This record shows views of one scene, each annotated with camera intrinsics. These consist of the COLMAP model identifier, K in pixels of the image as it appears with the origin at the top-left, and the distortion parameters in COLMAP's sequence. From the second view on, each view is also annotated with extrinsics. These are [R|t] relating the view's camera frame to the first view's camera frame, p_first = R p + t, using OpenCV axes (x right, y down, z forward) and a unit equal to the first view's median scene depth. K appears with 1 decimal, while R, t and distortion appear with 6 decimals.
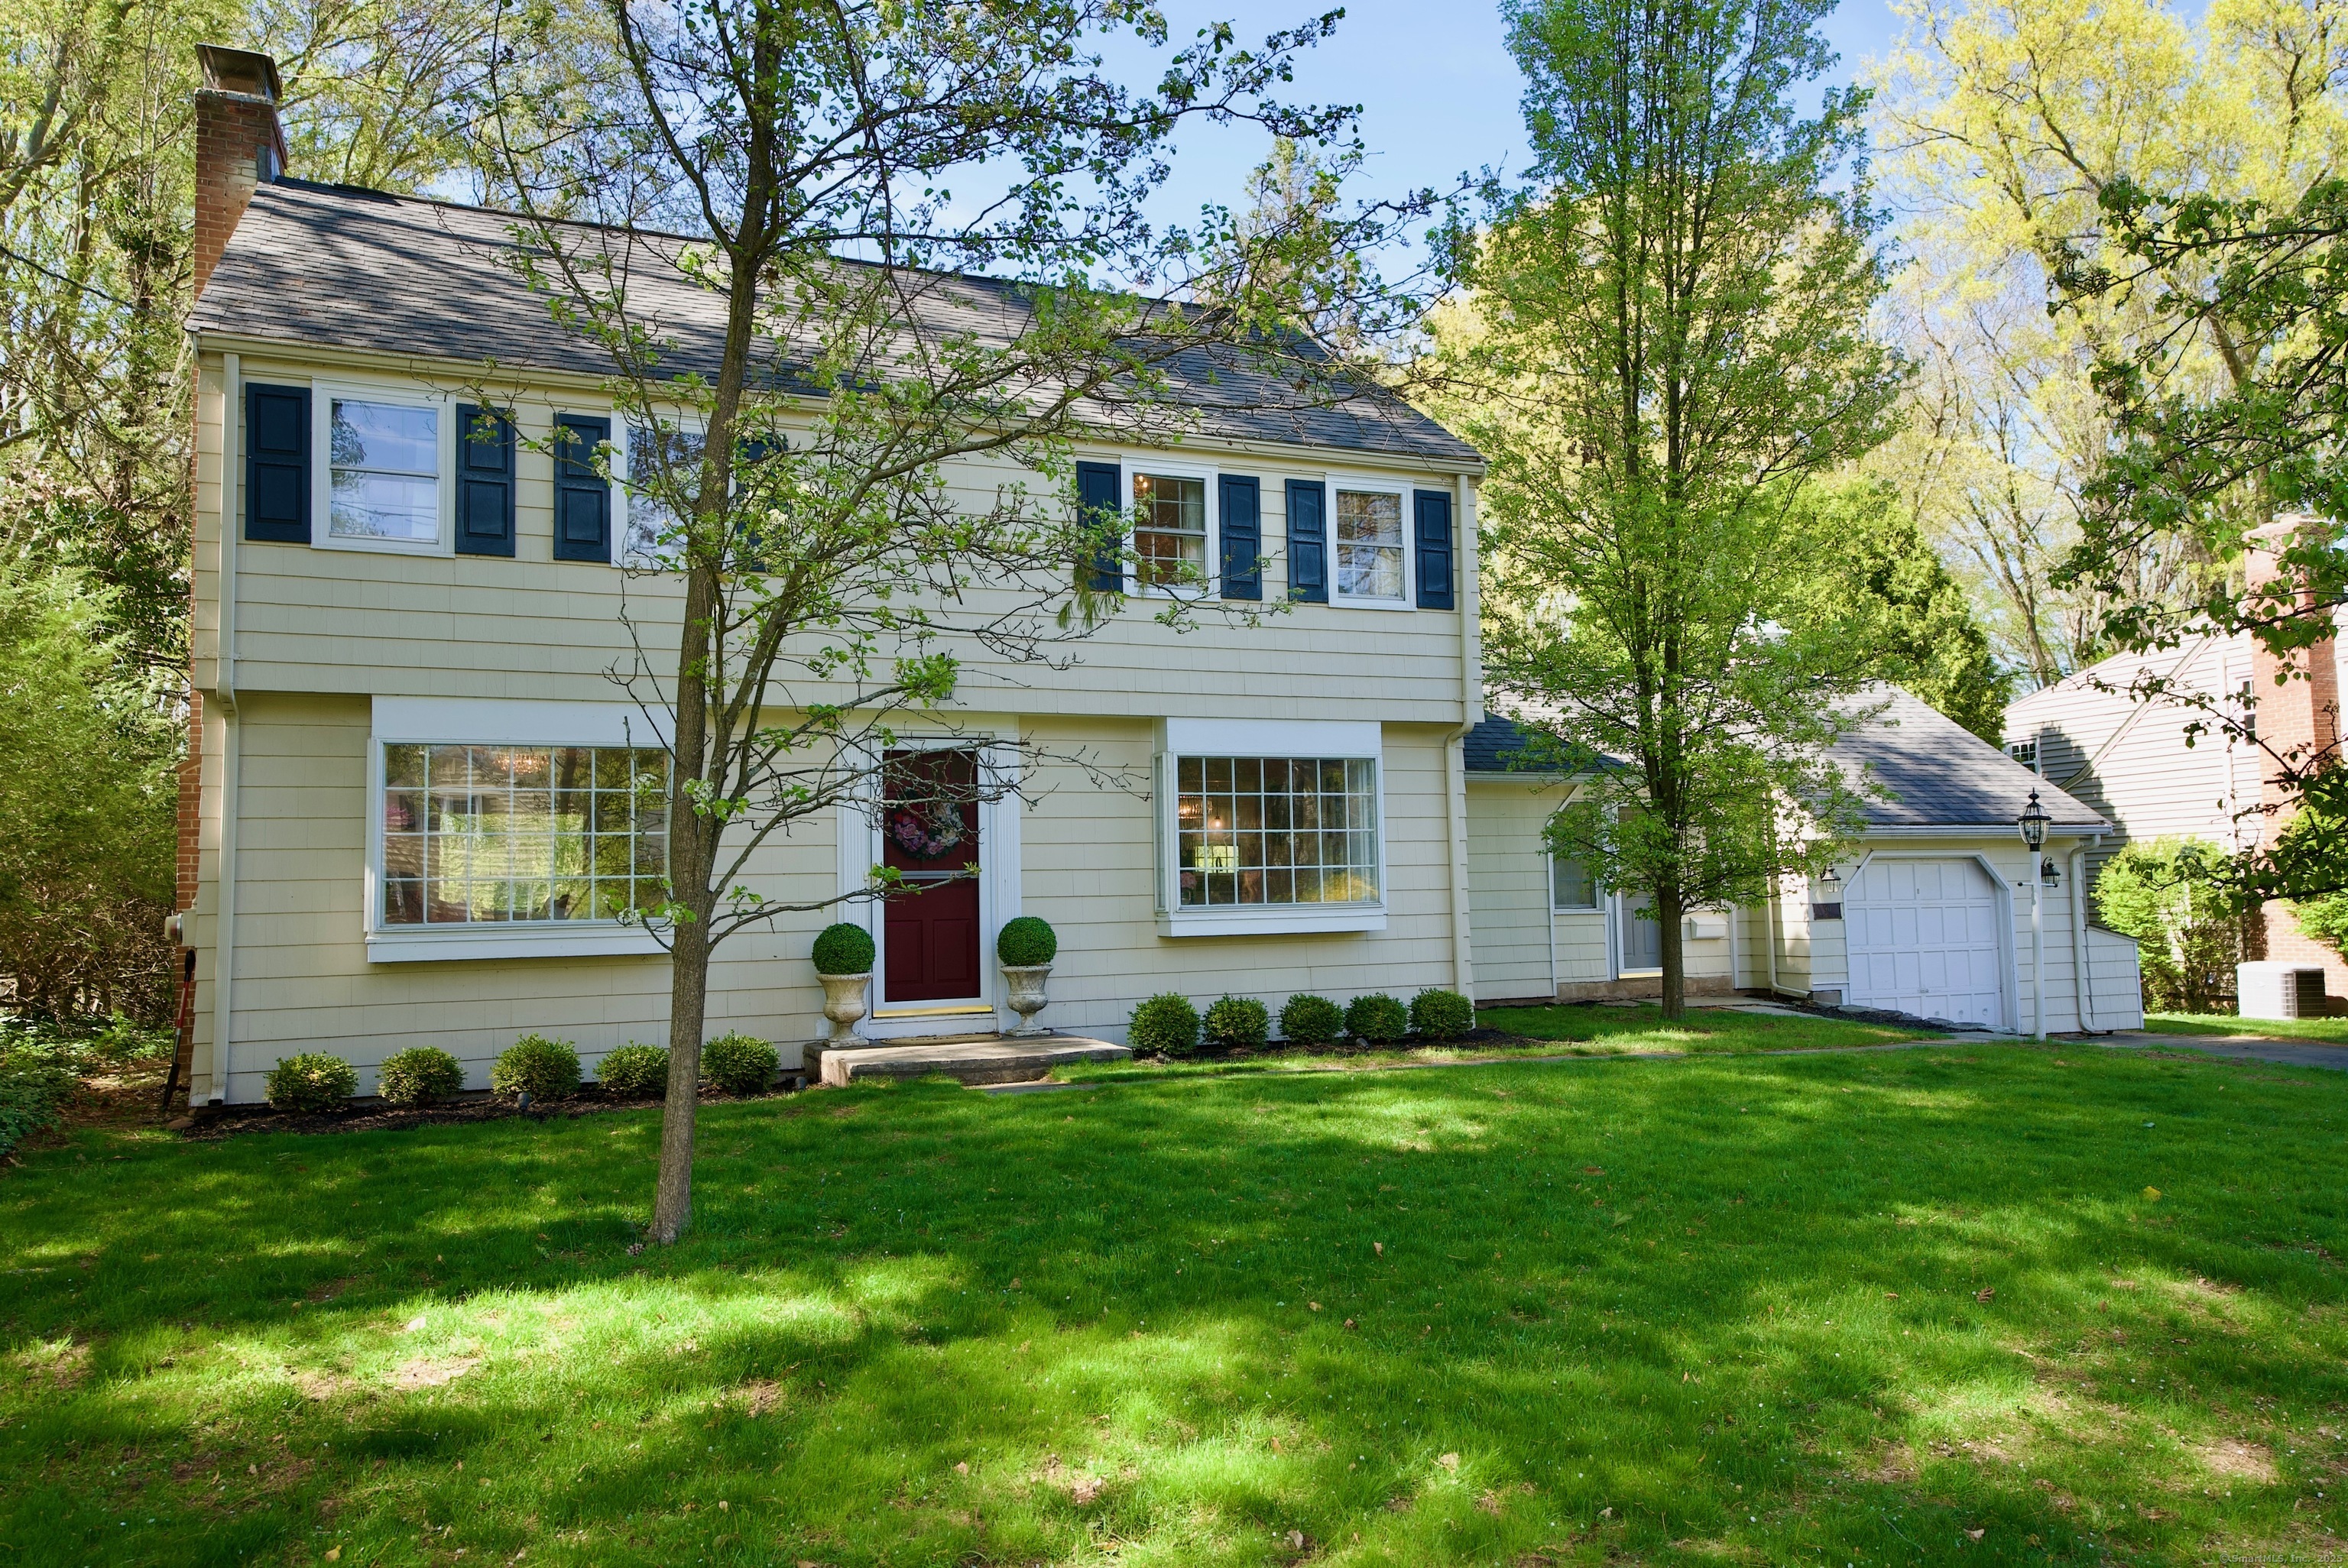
lens RADIAL K [[1298.7, 0, 1168.8], [0, 1298.7, 783.7], [0, 0, 1]] dist [0.000217, -0.000046]
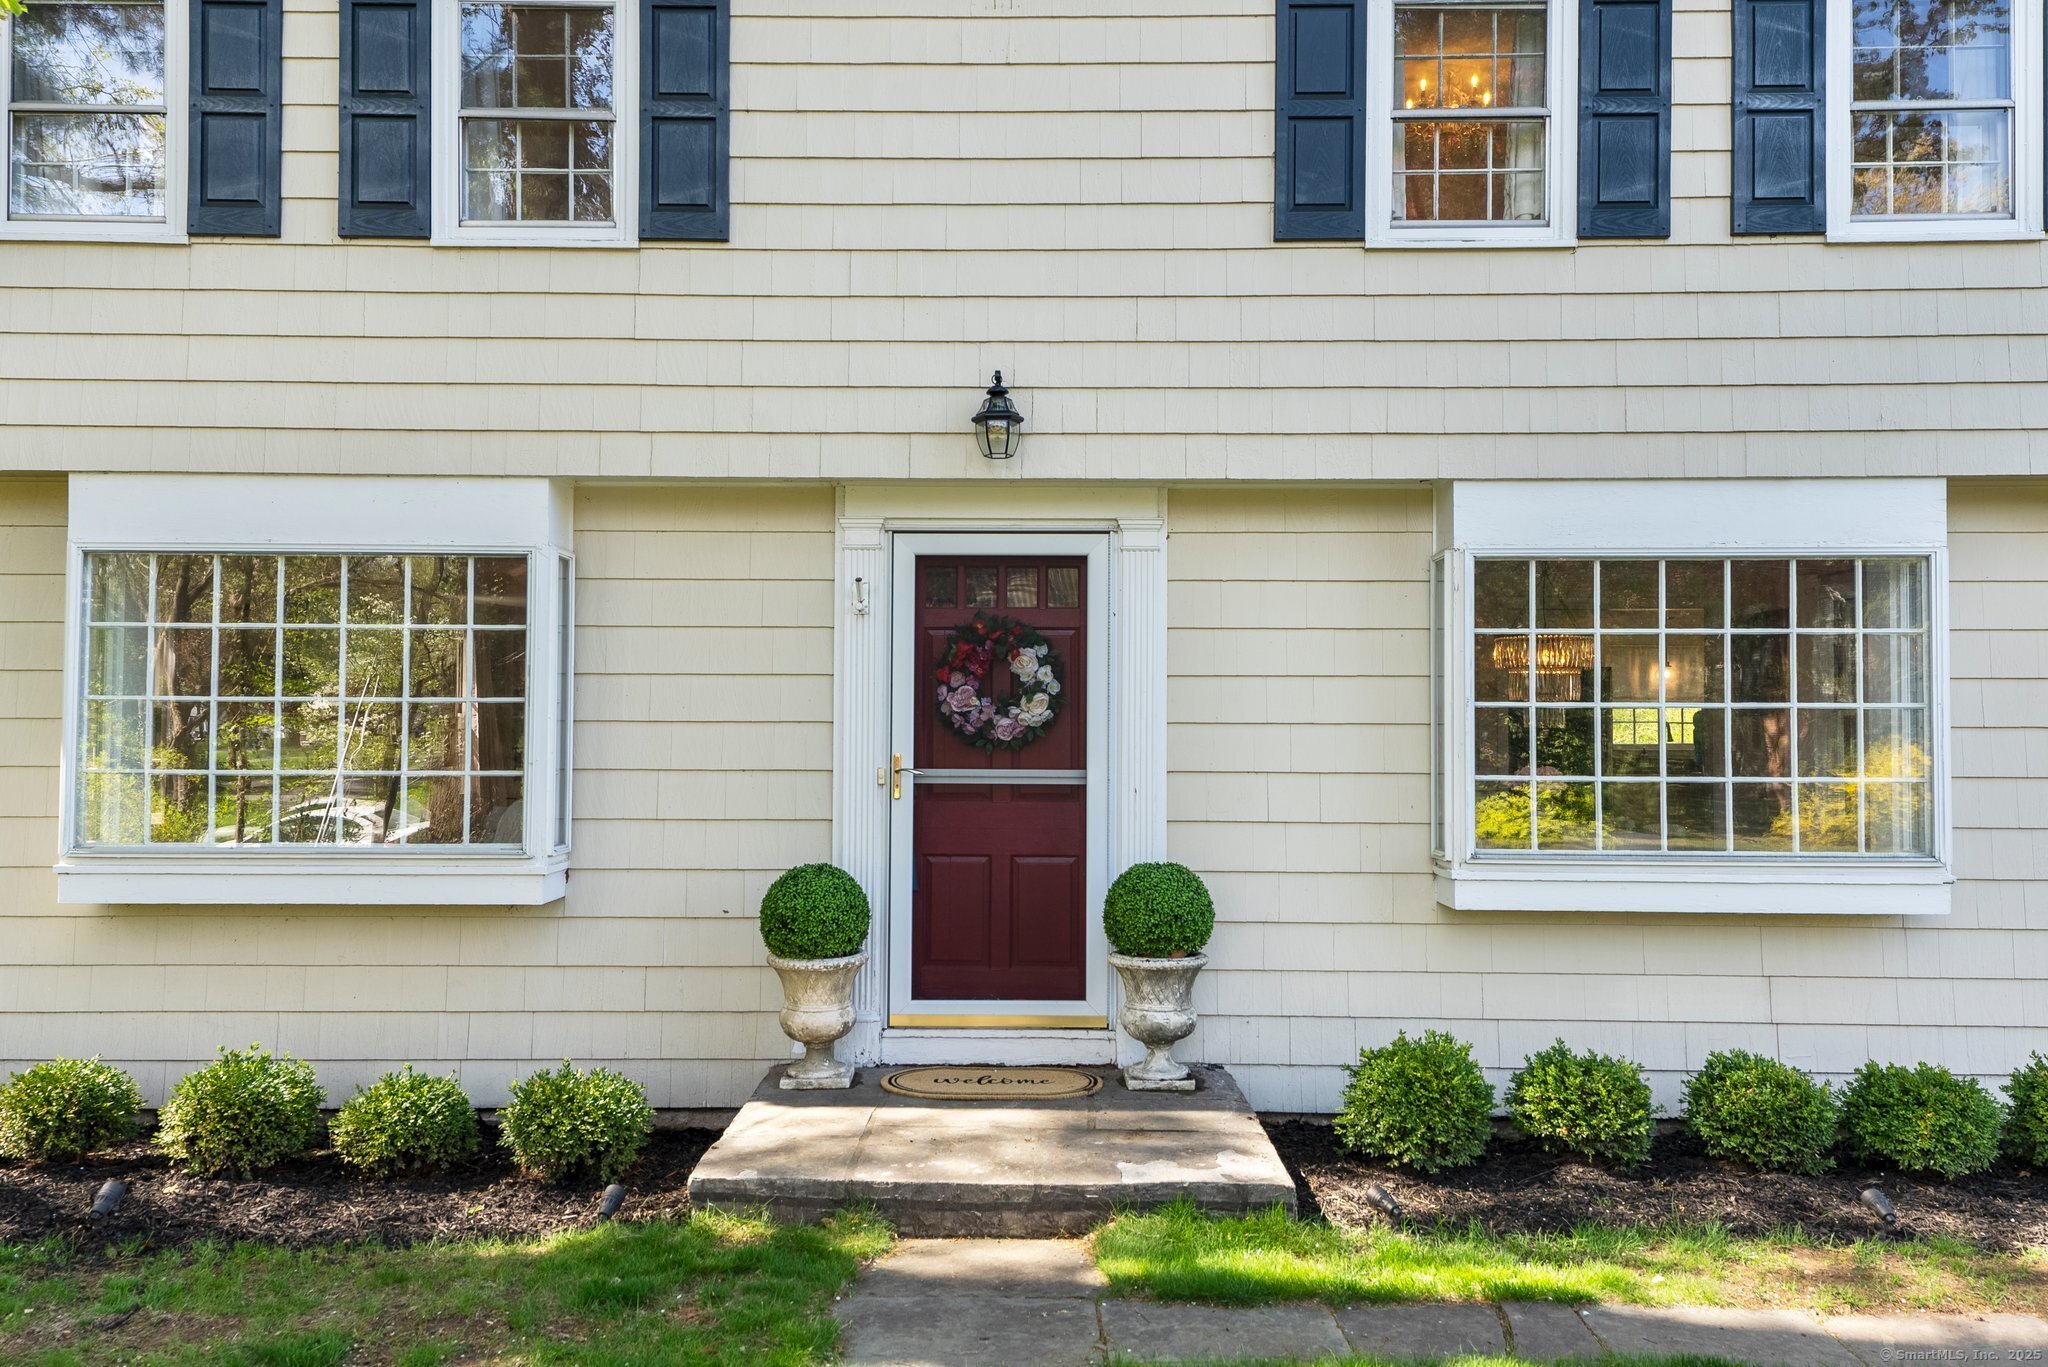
lens RADIAL K [[1507.4, 0, 1027.7], [0, 1507.4, 687.1], [0, 0, 1]] dist [0.027520, 0.000206]
pose [[0.926581, 0.013386, -0.375856, 0.071069], [0.004510, 0.998899, 0.046692, 0.001245], [0.376068, -0.044959, 0.925501, 0.402976]]
